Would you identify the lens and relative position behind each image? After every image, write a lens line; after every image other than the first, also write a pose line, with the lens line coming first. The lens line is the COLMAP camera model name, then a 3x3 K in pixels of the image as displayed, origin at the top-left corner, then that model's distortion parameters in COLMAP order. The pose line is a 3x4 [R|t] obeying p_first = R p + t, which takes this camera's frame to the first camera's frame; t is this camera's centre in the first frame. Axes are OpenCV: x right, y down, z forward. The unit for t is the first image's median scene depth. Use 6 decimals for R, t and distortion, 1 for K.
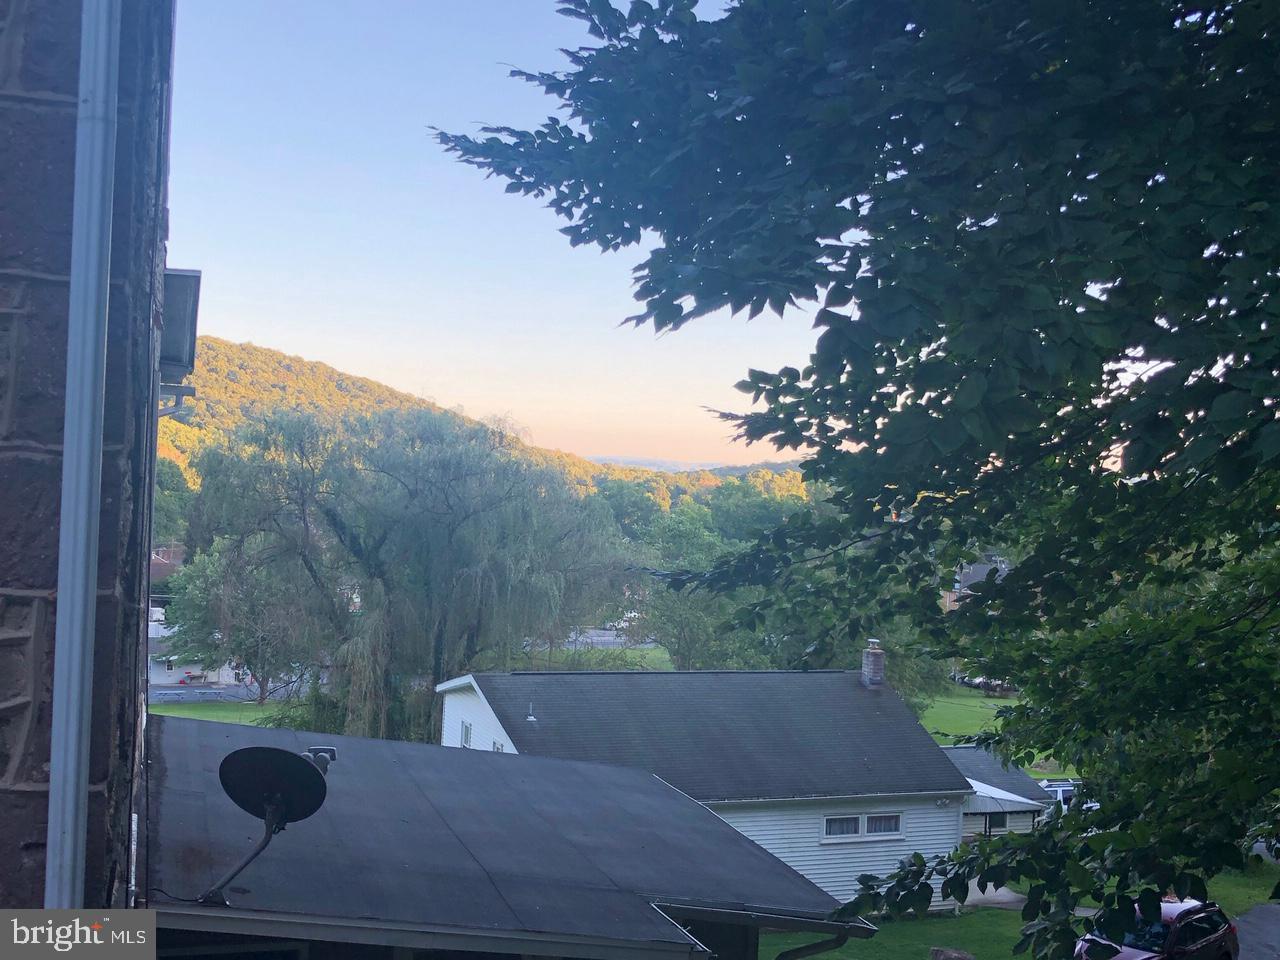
lens RADIAL K [[1499.0, 0, 649.1], [0, 1499.0, 475.0], [0, 0, 1]] dist [0.112562, 0.000000]
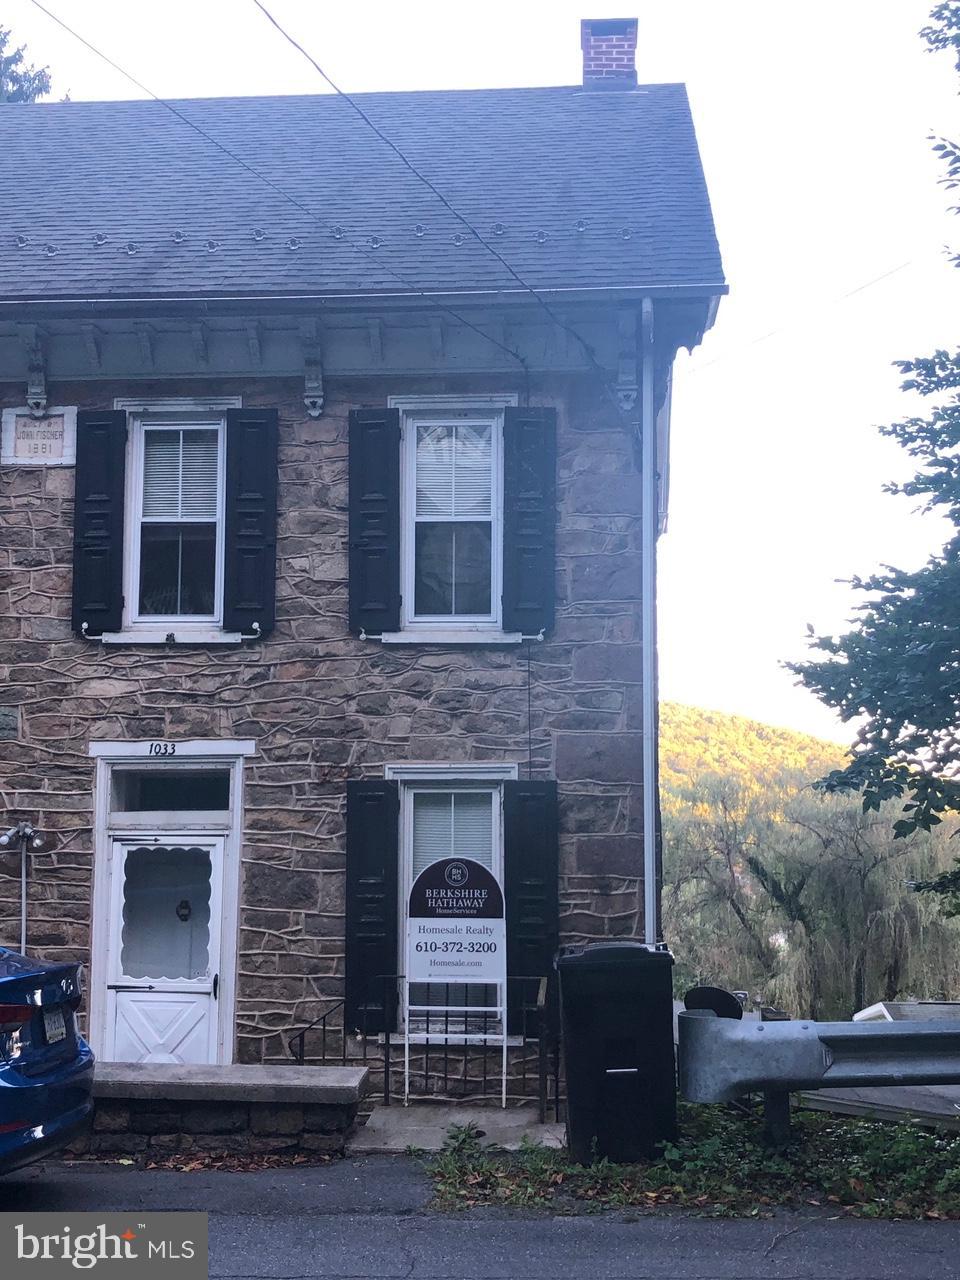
lens RADIAL K [[1499.0, 0, 483.2], [0, 1499.0, 639.5], [0, 0, 1]] dist [0.112562, 0.000000]
pose [[0.925663, -0.078231, -0.370173, 0.033582], [0.032697, 0.991270, -0.127728, -0.001978], [0.376934, 0.106130, 0.920140, -0.136071]]
